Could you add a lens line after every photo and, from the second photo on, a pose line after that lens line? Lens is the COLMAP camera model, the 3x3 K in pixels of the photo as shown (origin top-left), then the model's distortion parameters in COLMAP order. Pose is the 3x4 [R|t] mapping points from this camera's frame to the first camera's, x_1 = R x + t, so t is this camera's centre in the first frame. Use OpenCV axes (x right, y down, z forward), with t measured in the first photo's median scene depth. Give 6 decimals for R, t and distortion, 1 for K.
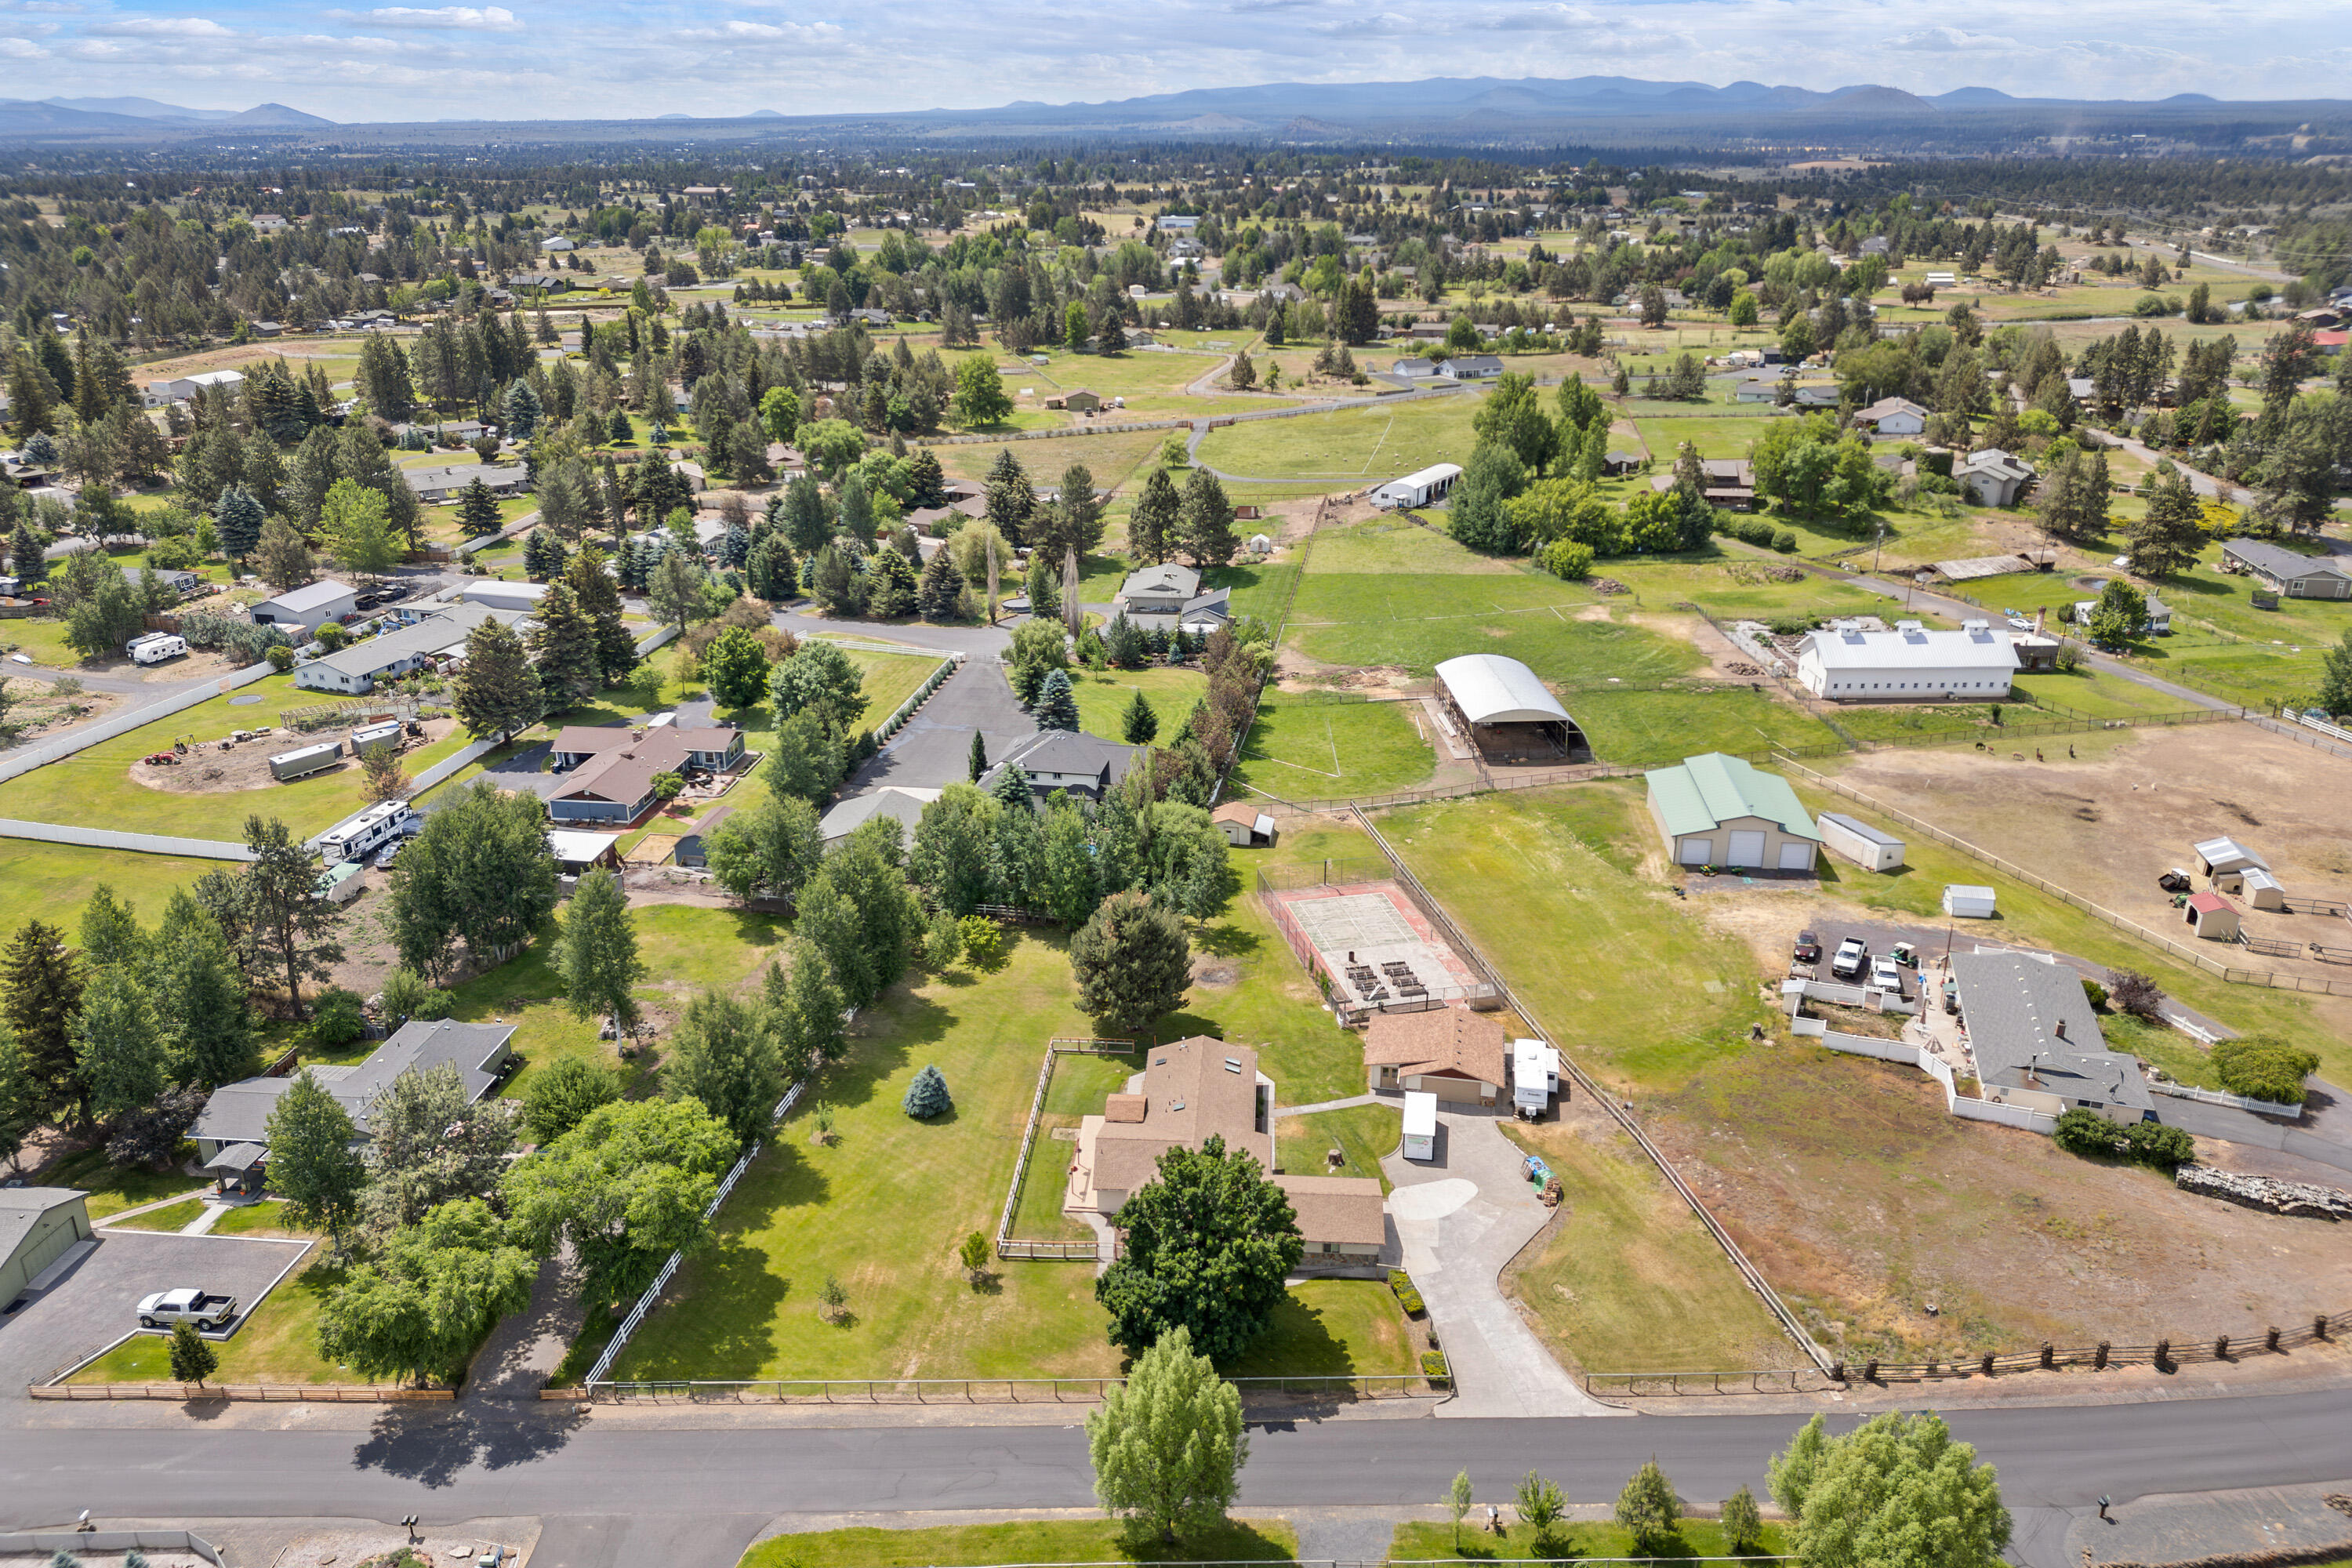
lens RADIAL K [[1627.9, 0, 1176.0], [0, 1627.9, 784.0], [0, 0, 1]] dist [0.090269, -0.089899]
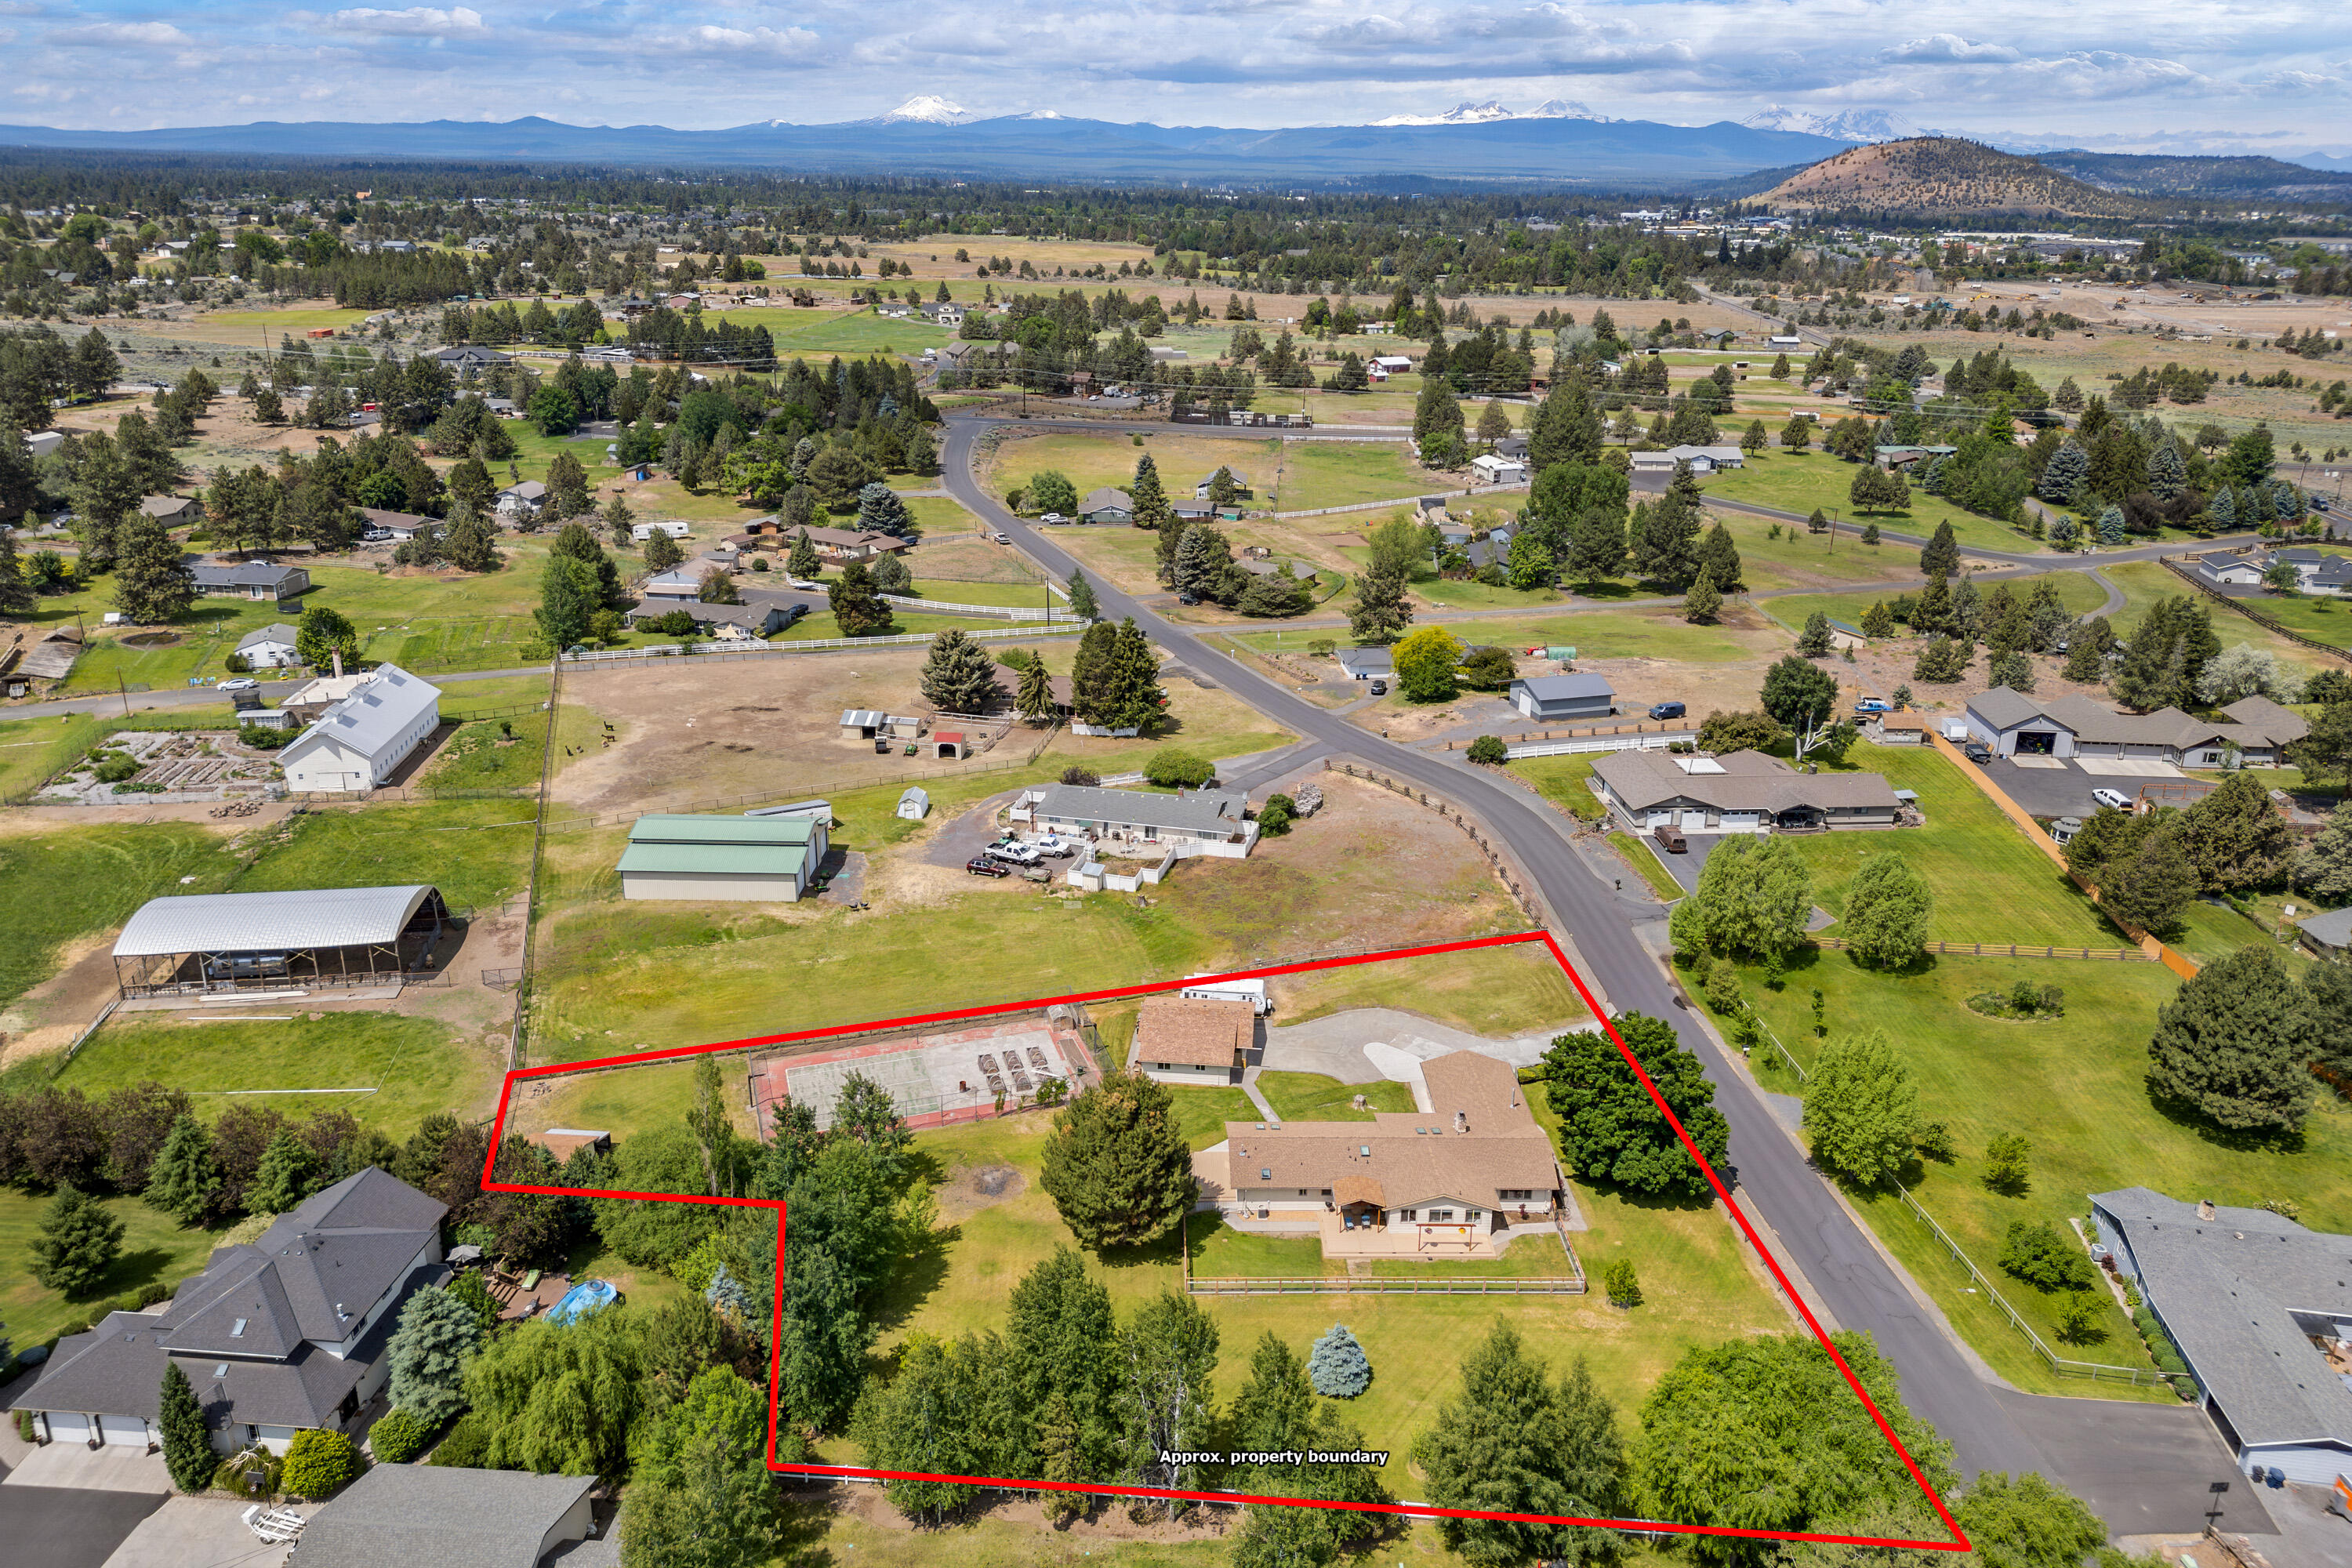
lens RADIAL K [[1627.9, 0, 1176.0], [0, 1627.9, 784.0], [0, 0, 1]] dist [0.090269, -0.089899]
pose [[-0.089409, -0.338319, 0.936774, -0.676080], [0.356031, 0.867541, 0.347296, -0.303095], [-0.930187, 0.364572, 0.042886, 0.799878]]
